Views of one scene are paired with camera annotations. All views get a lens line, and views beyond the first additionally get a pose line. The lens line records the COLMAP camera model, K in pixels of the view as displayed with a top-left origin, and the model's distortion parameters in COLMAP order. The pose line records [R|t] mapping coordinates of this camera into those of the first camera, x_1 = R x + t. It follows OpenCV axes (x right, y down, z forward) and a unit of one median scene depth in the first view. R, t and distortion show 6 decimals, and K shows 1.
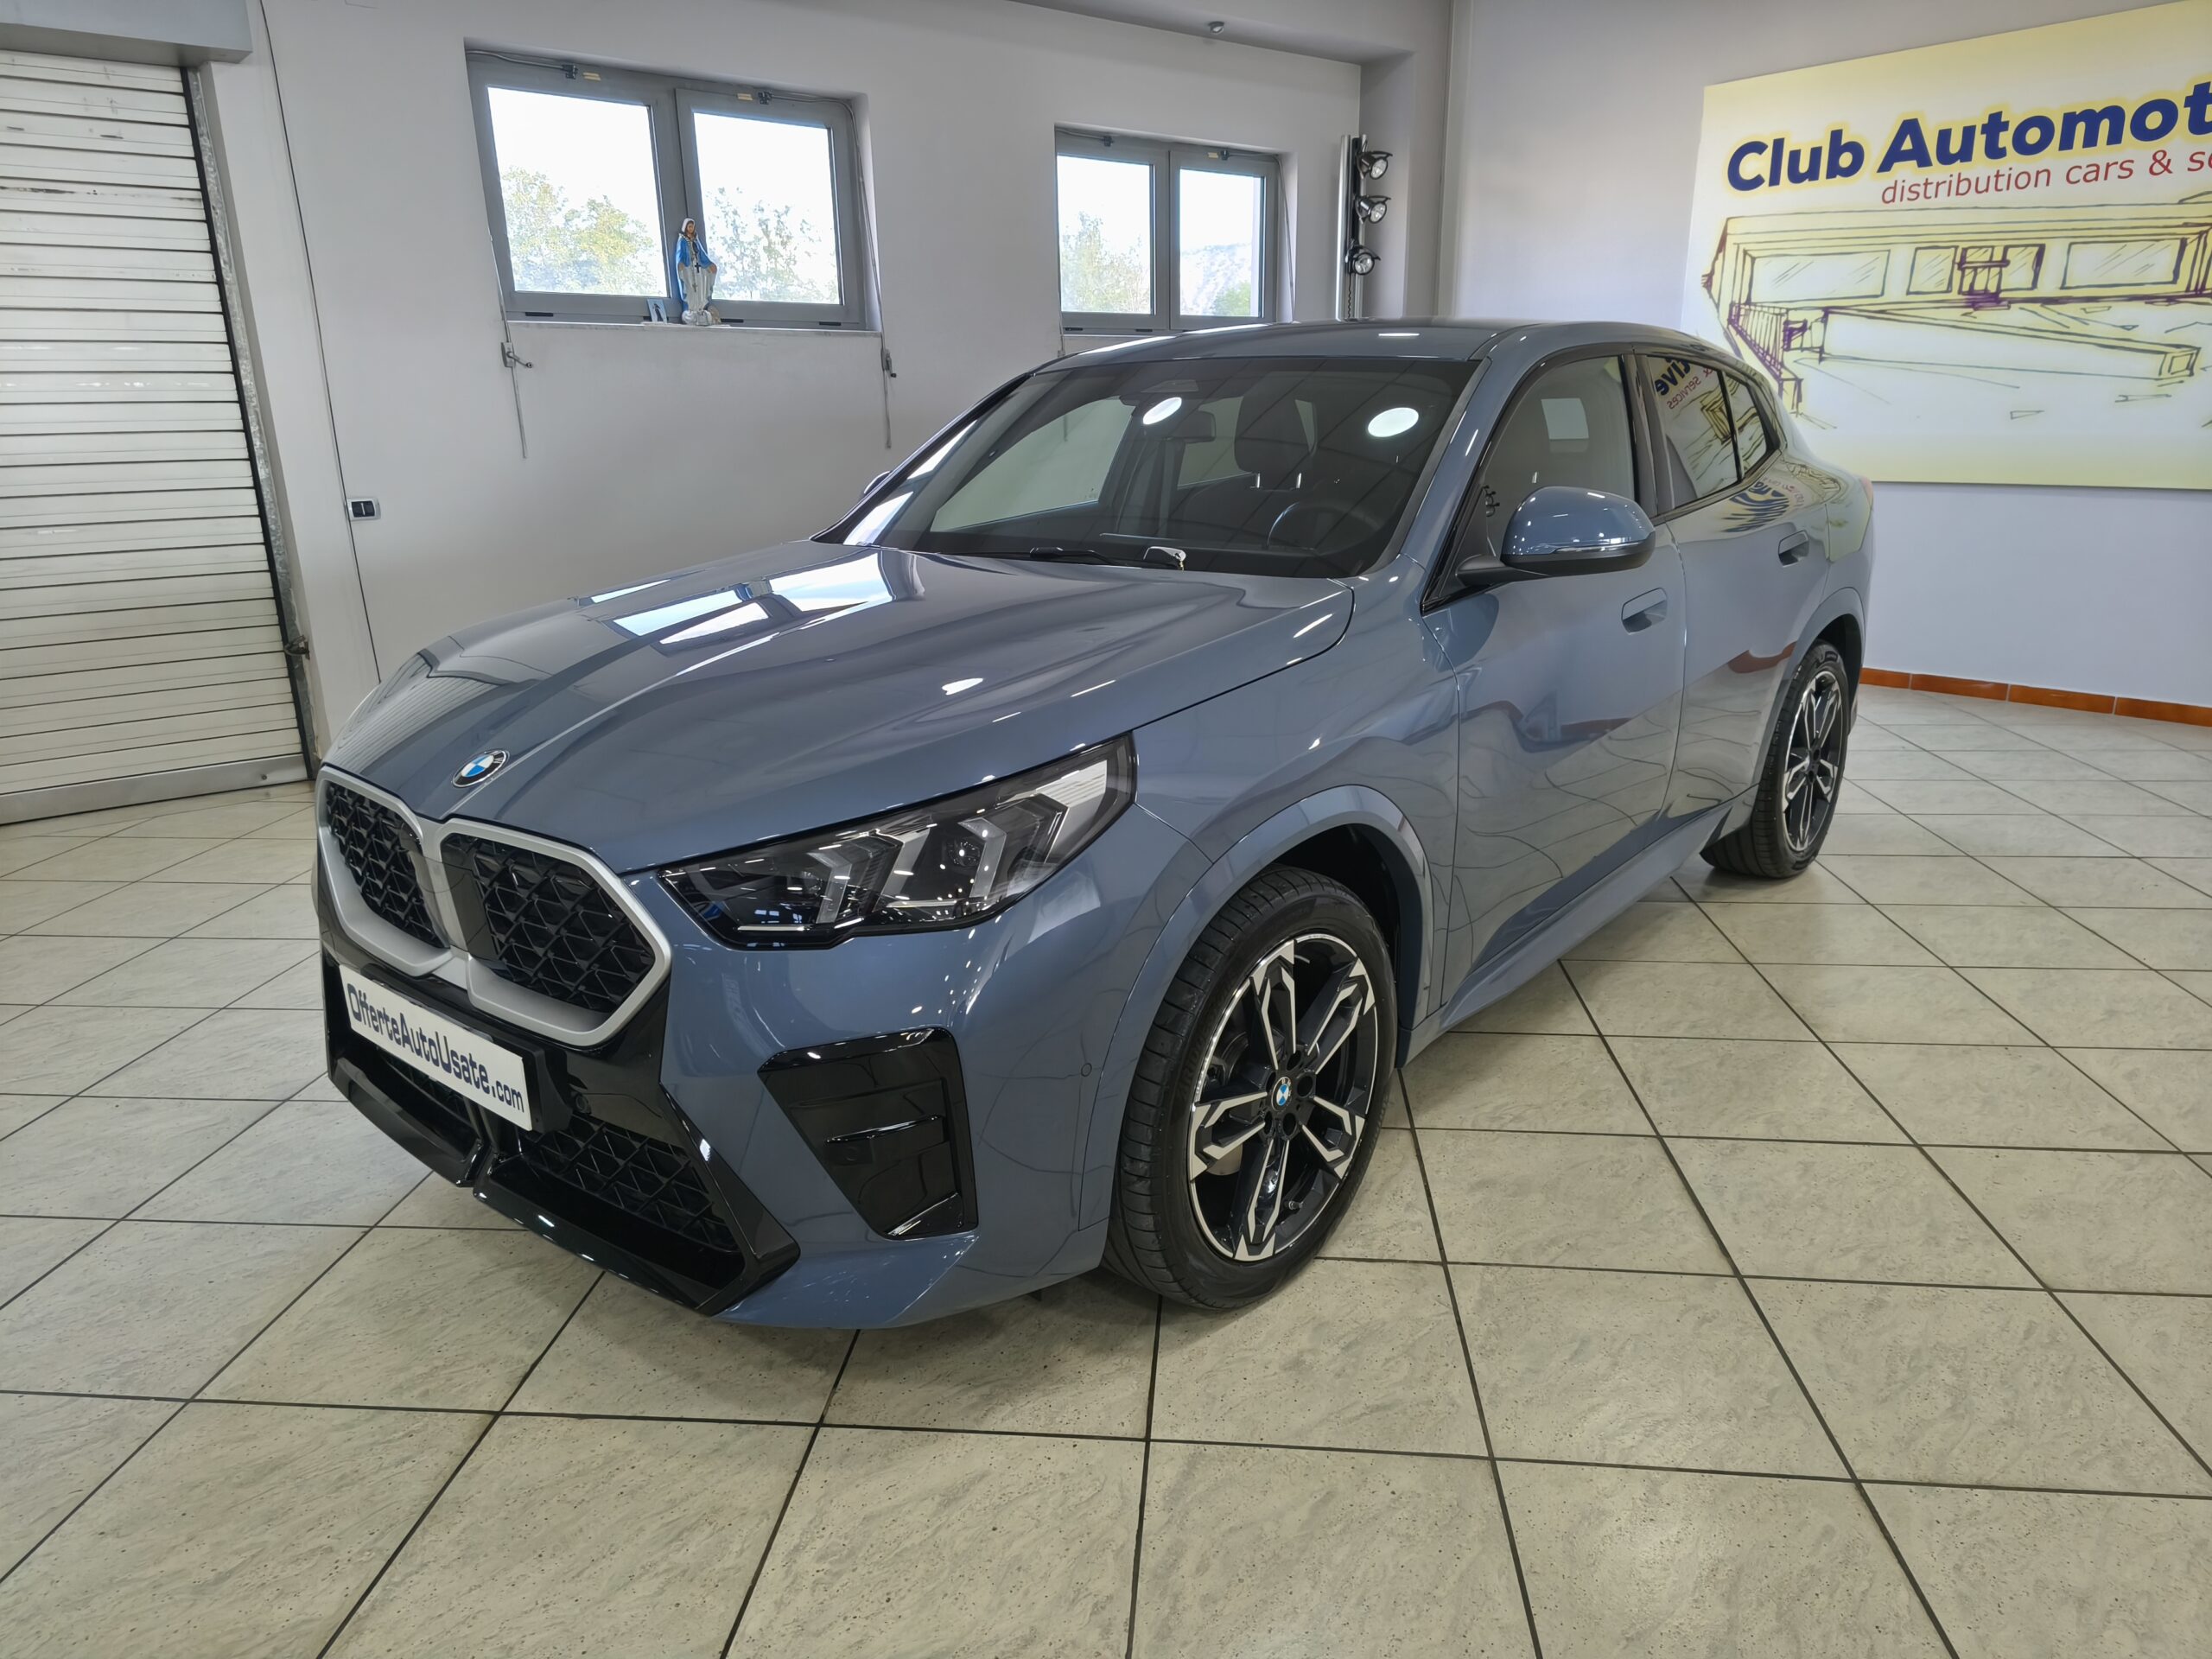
lens RADIAL K [[1417.9, 0, 1111.1], [0, 1417.9, 826.0], [0, 0, 1]] dist [0.042029, -0.031043]
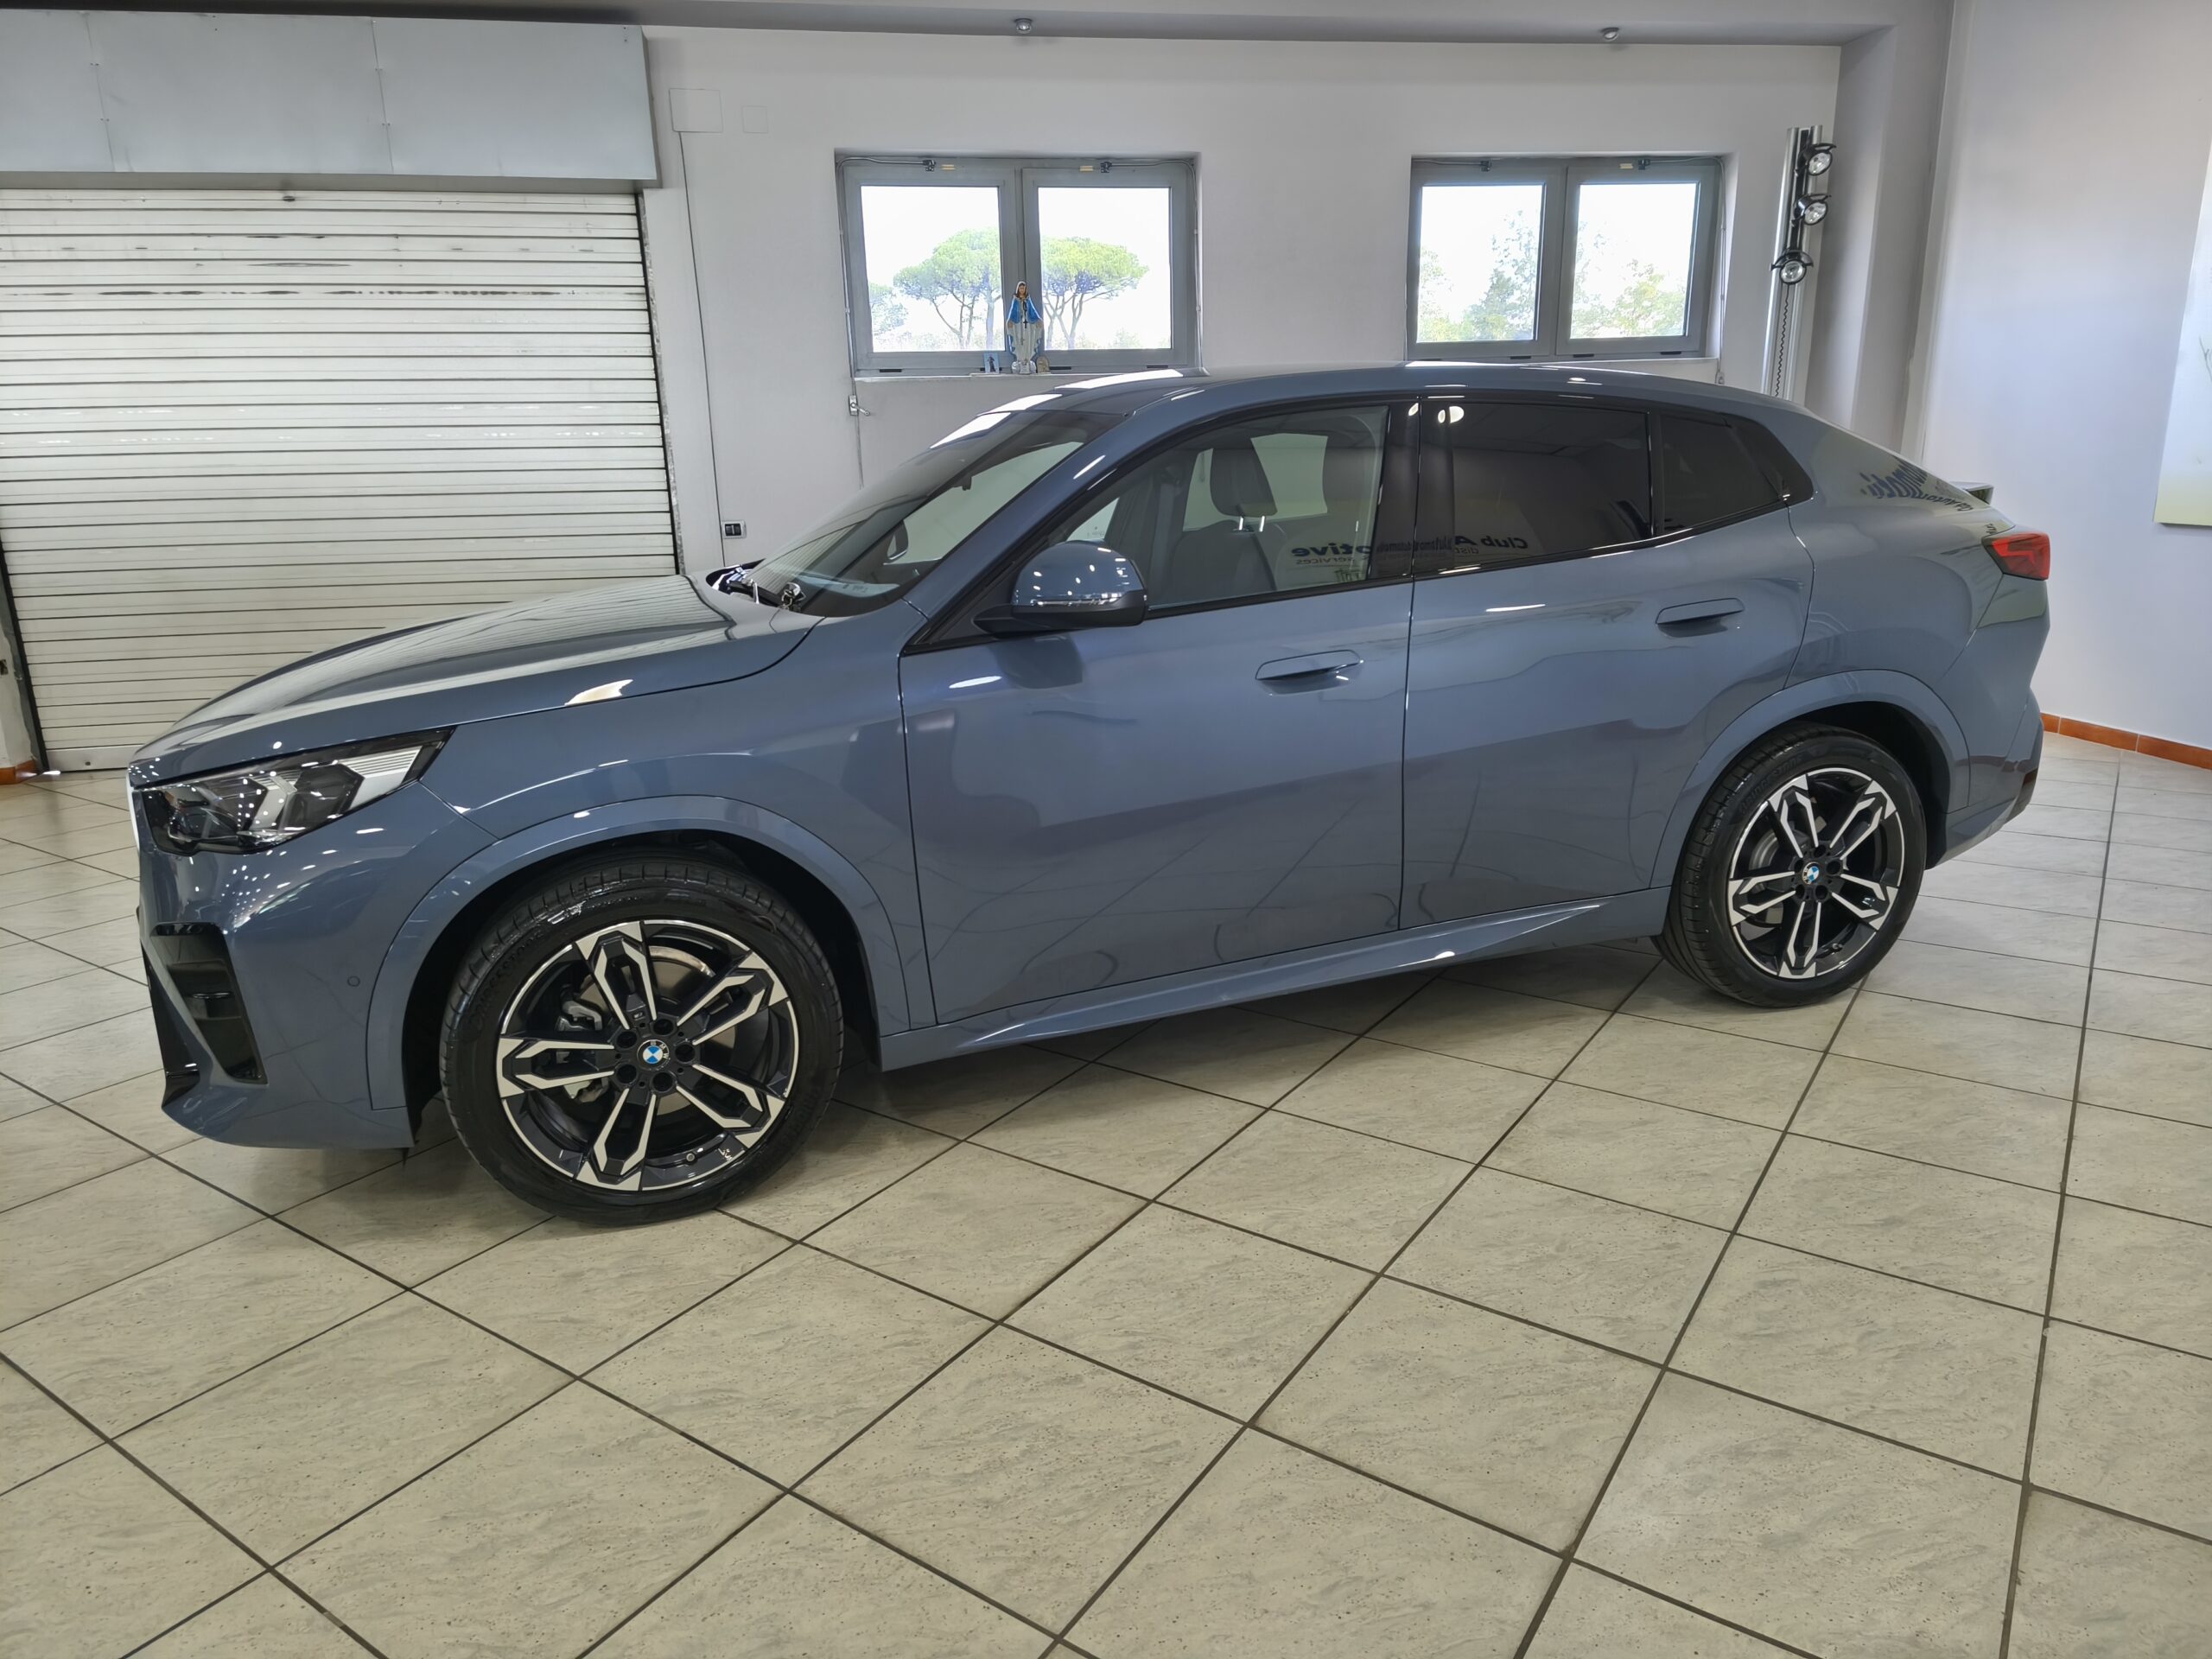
lens RADIAL K [[1417.9, 0, 1092.4], [0, 1417.9, 826.5], [0, 0, 1]] dist [0.042029, -0.031043]
pose [[0.877751, 0.120101, -0.463820, 0.405569], [-0.127369, 0.991730, 0.015761, -0.025396], [0.461877, 0.045242, 0.885789, 0.054481]]
